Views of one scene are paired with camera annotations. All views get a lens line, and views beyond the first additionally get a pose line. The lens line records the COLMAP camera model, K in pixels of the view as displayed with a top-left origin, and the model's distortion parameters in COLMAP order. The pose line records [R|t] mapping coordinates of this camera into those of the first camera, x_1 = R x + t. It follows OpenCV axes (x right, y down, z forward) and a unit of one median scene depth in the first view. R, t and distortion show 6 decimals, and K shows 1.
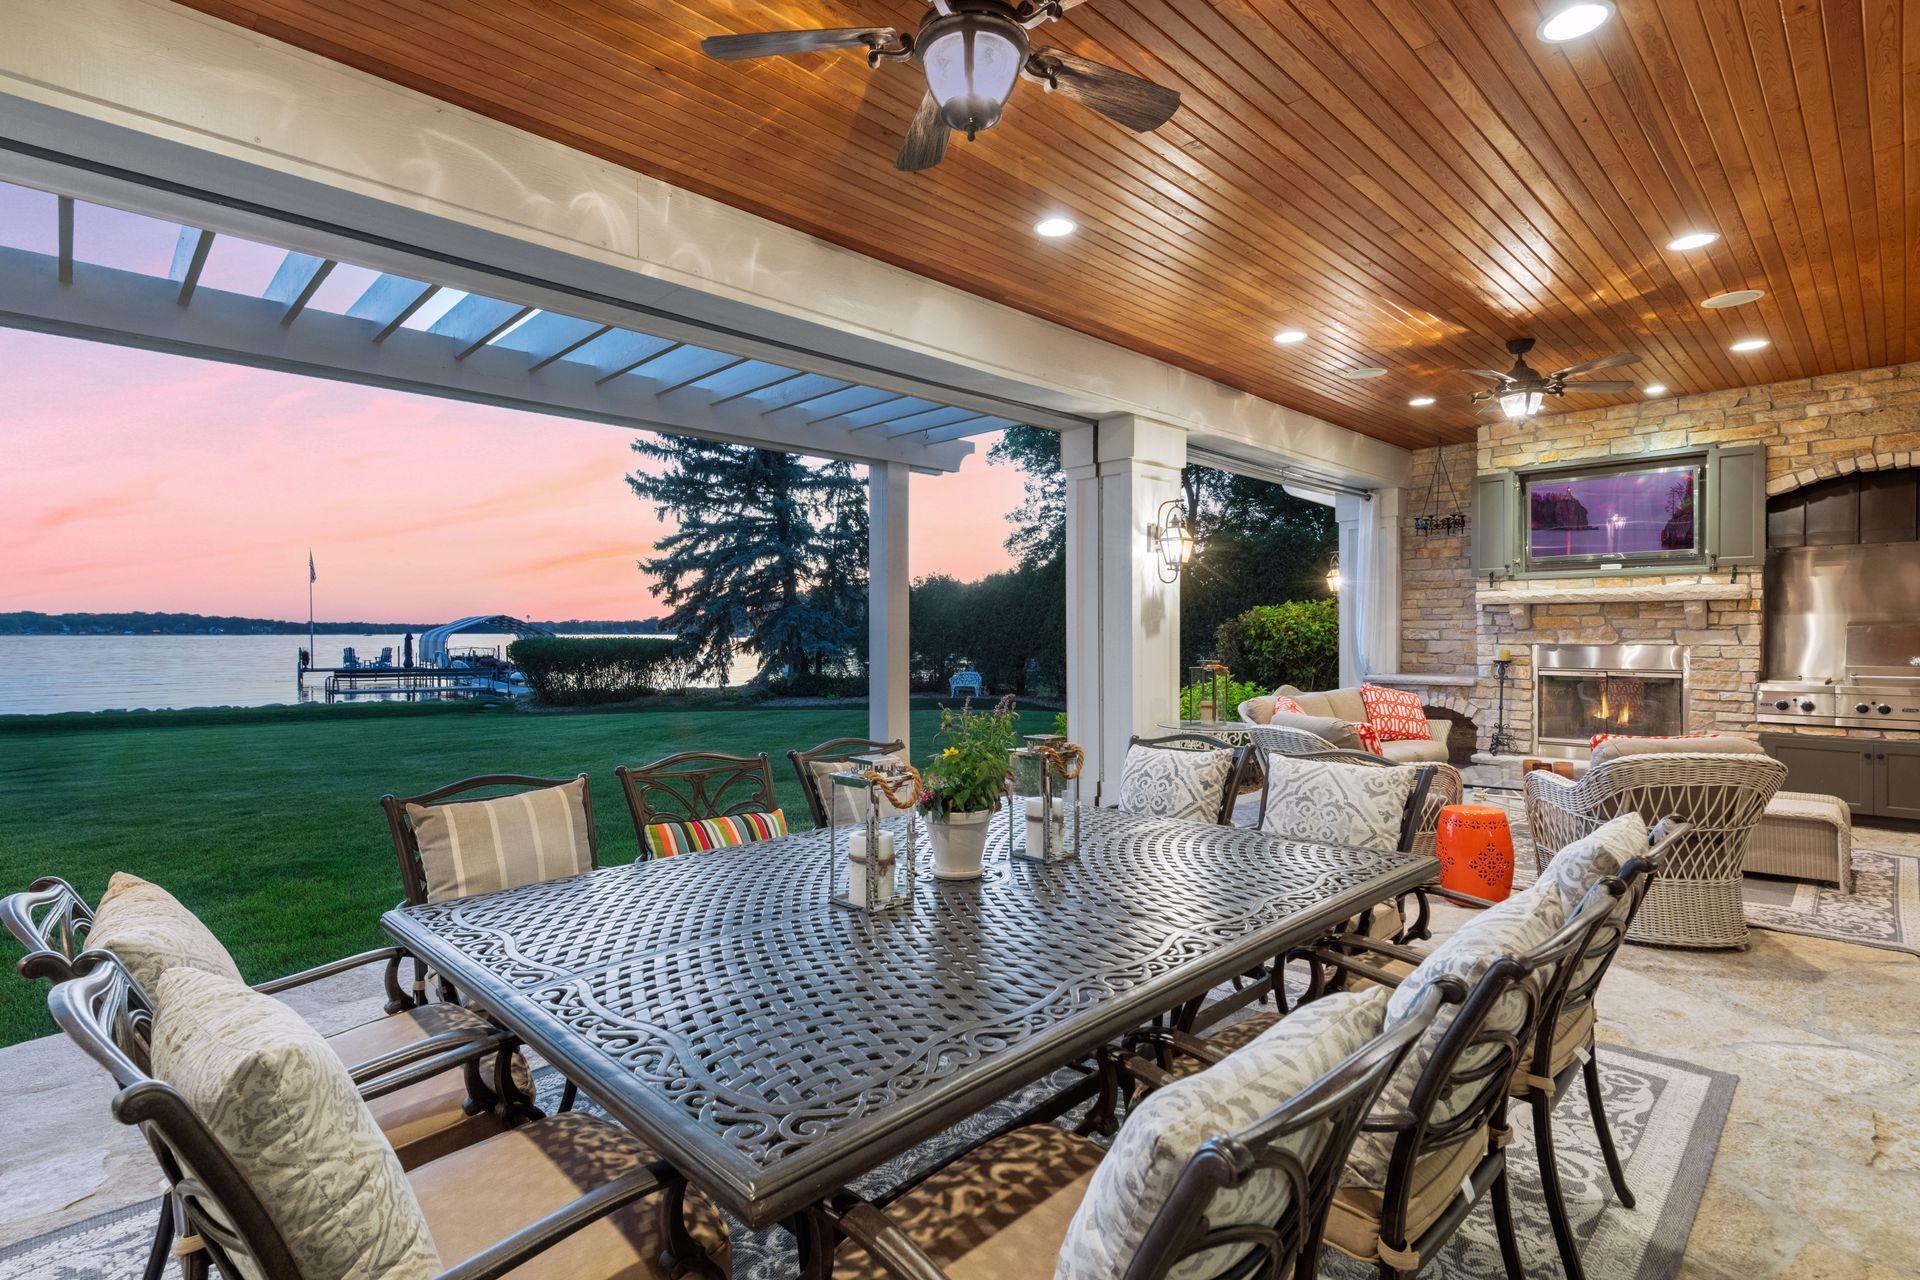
lens RADIAL K [[916.5, 0, 961.2], [0, 916.5, 636.1], [0, 0, 1]] dist [-0.001089, -0.000430]
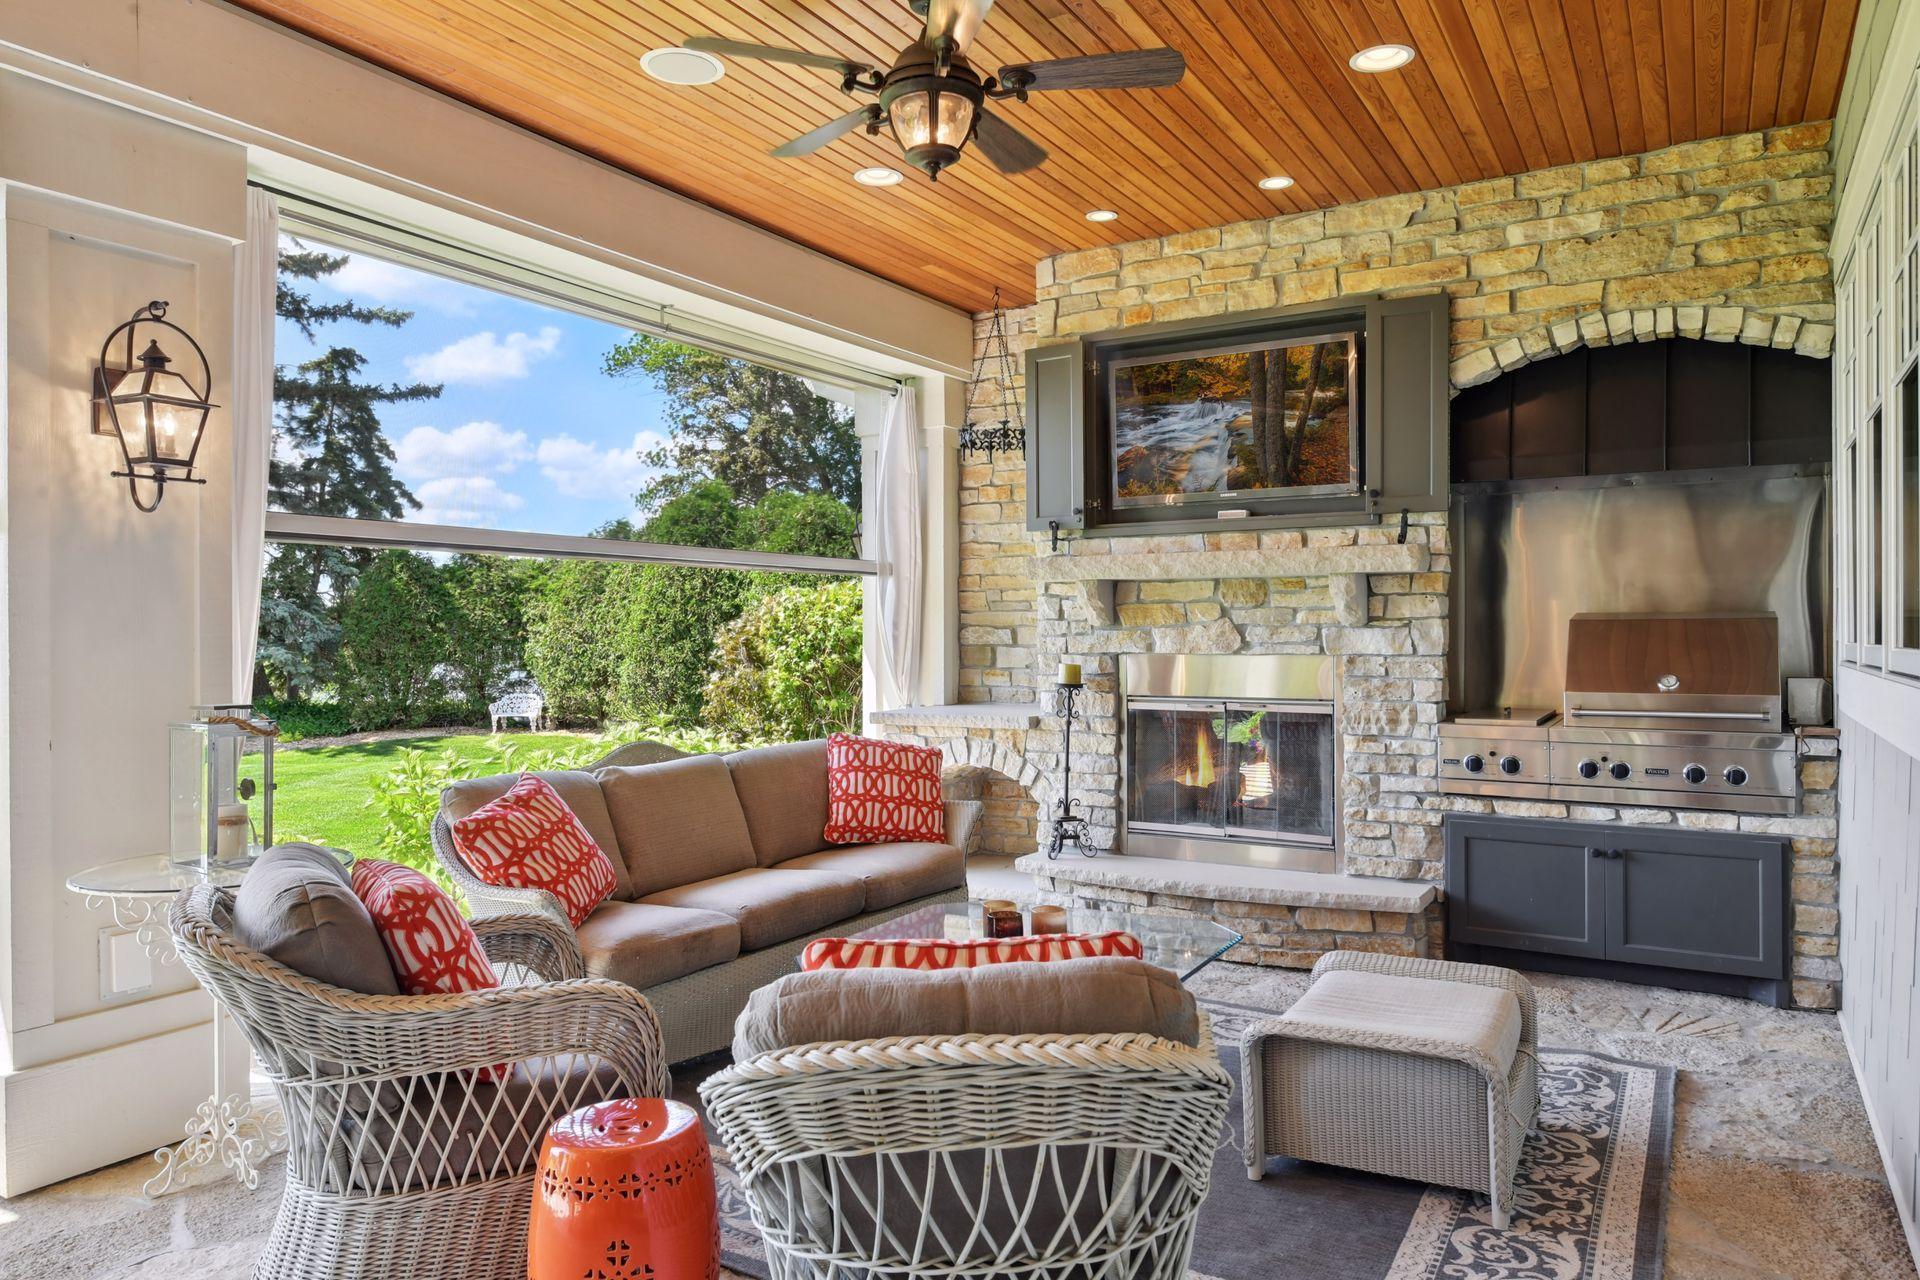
lens RADIAL K [[1252.5, 0, 959.3], [0, 1252.5, 637.2], [0, 0, 1]] dist [-0.010738, -0.000890]
pose [[0.966973, -0.004393, 0.254842, 0.398102], [0.003813, 0.999989, 0.002766, -0.004163], [-0.254851, -0.001703, 0.966979, 0.342890]]
